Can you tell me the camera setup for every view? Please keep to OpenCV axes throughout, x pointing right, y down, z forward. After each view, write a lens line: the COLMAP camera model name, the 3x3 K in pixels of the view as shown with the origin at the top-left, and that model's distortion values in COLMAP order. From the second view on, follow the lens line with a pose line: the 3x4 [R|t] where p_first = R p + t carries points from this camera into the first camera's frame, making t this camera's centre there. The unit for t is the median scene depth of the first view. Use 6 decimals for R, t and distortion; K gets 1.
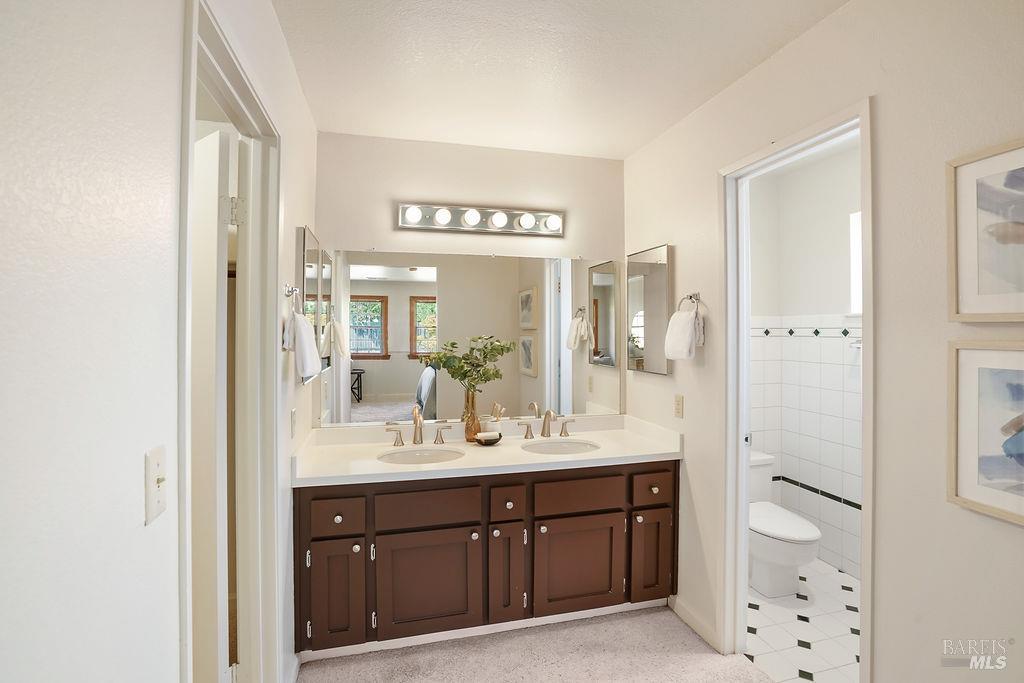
lens RADIAL K [[476.1, 0, 512.2], [0, 476.1, 344.2], [0, 0, 1]] dist [-0.060840, 0.023037]
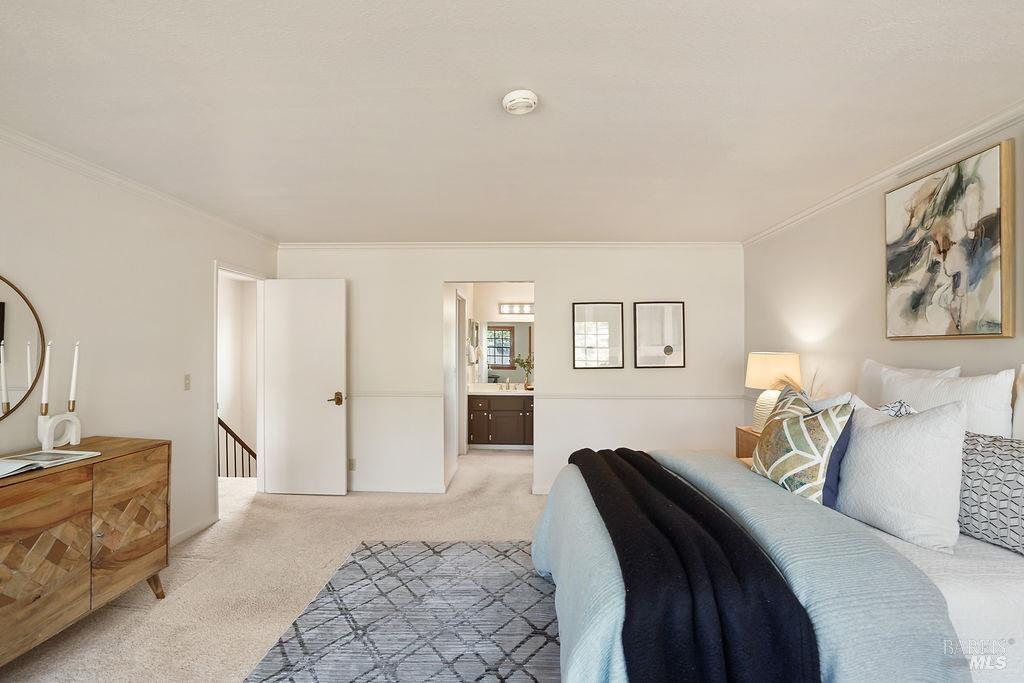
lens RADIAL K [[476.1, 0, 512.2], [0, 476.1, 344.2], [0, 0, 1]] dist [-0.060840, 0.023037]
pose [[0.958159, -0.010658, -0.286037, 0.815013], [0.000908, 0.999415, -0.034197, 0.044513], [0.286234, 0.032506, 0.957608, -2.177512]]
